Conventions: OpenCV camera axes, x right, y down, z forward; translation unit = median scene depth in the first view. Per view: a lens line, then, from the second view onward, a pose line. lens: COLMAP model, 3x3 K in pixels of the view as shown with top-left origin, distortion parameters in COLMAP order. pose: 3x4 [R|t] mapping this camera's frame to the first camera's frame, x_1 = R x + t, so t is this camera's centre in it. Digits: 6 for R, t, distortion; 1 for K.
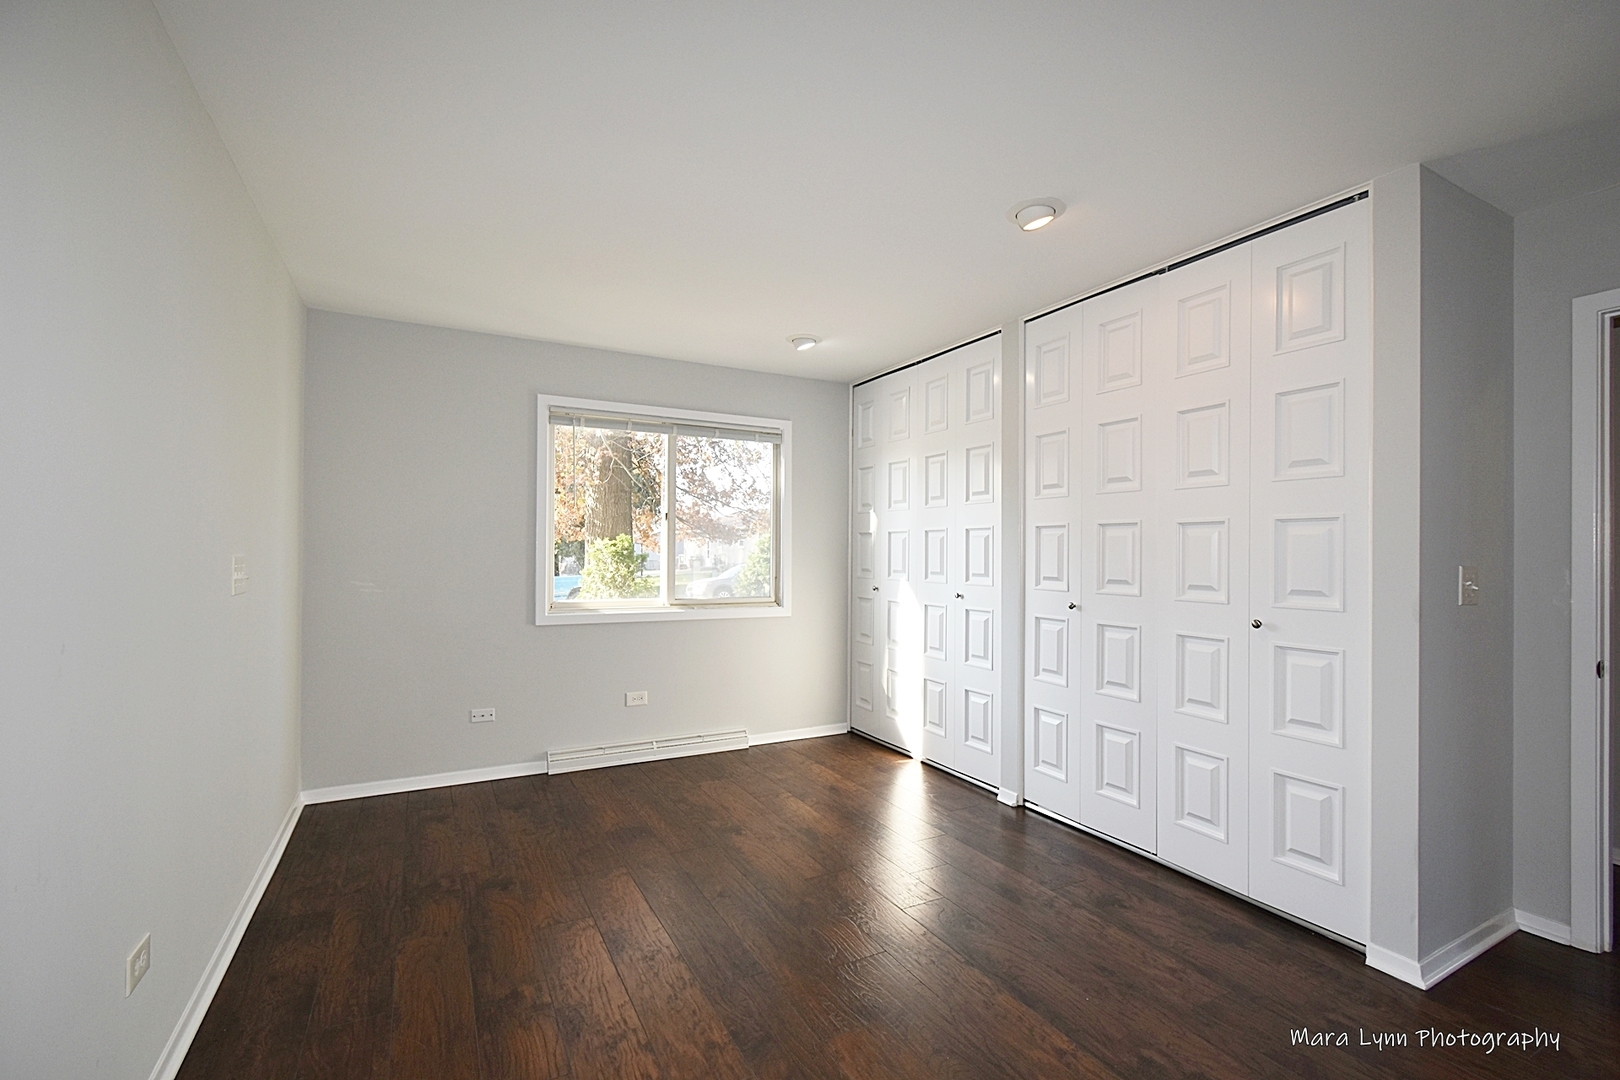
lens RADIAL K [[707.8, 0, 820.4], [0, 707.8, 548.5], [0, 0, 1]] dist [0.000576, 0.000193]
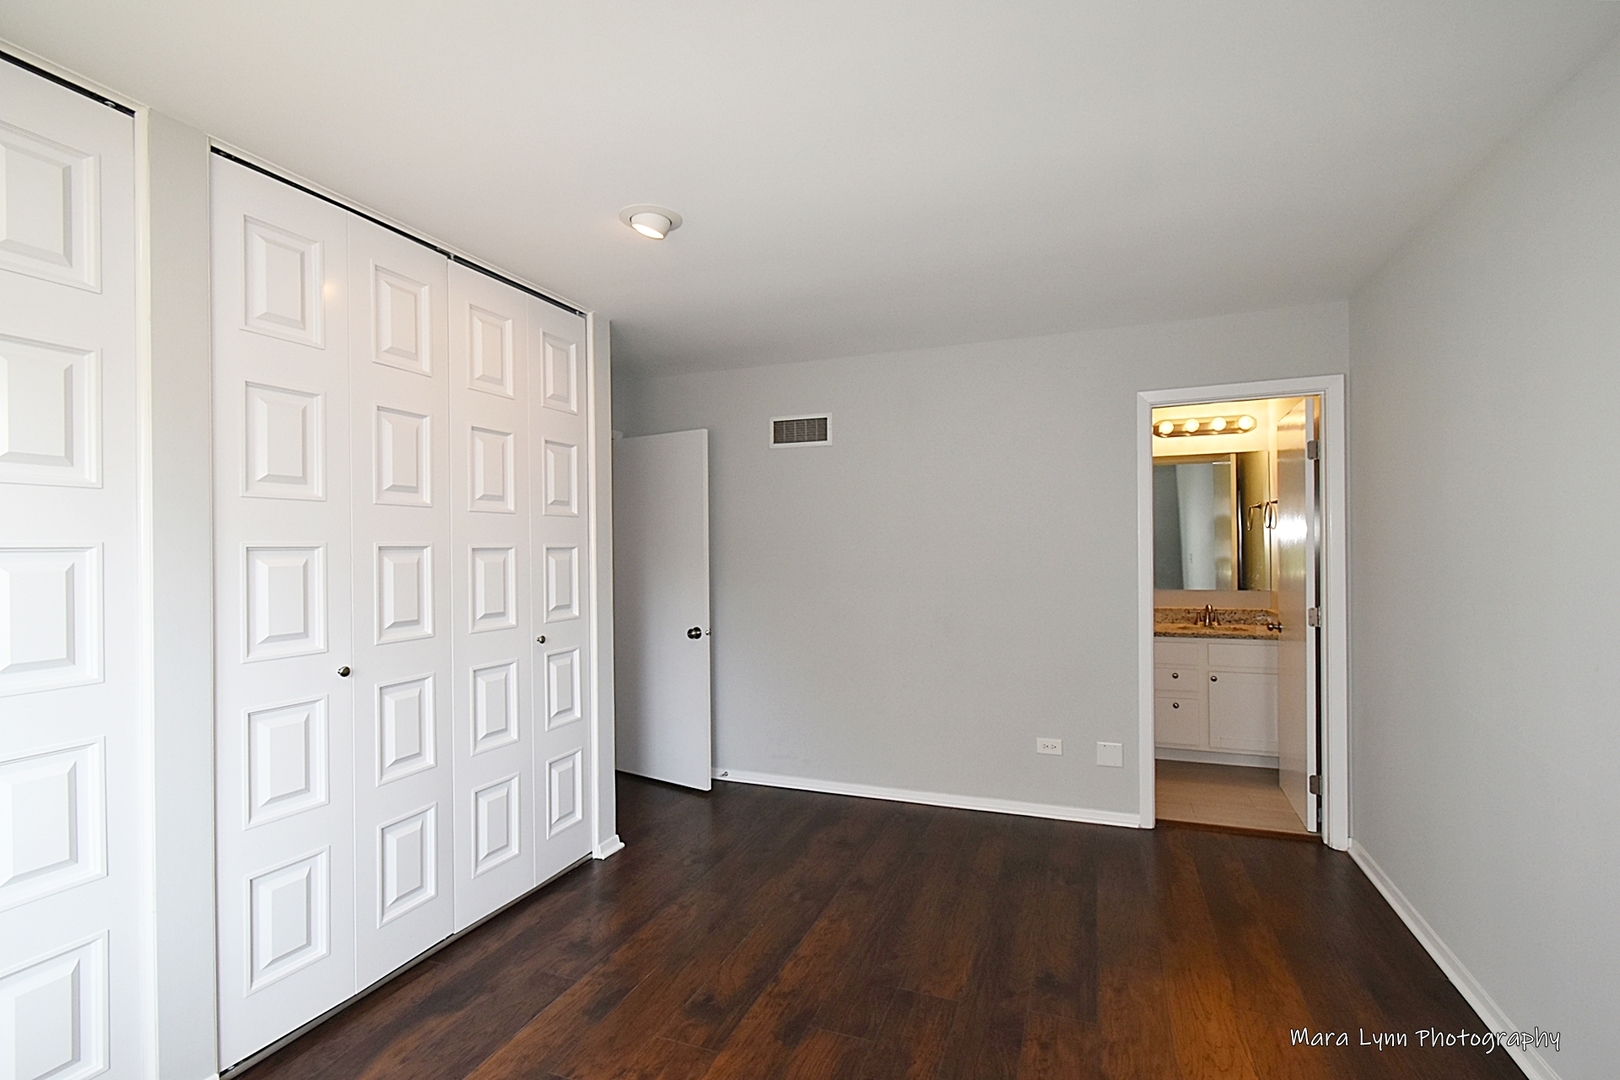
lens RADIAL K [[707.8, 0, 820.4], [0, 707.8, 548.5], [0, 0, 1]] dist [0.000576, 0.000193]
pose [[-0.635404, -0.005267, 0.772162, -0.568544], [0.000124, 0.999976, 0.006923, -0.048996], [-0.772180, 0.004495, -0.635388, 1.442035]]
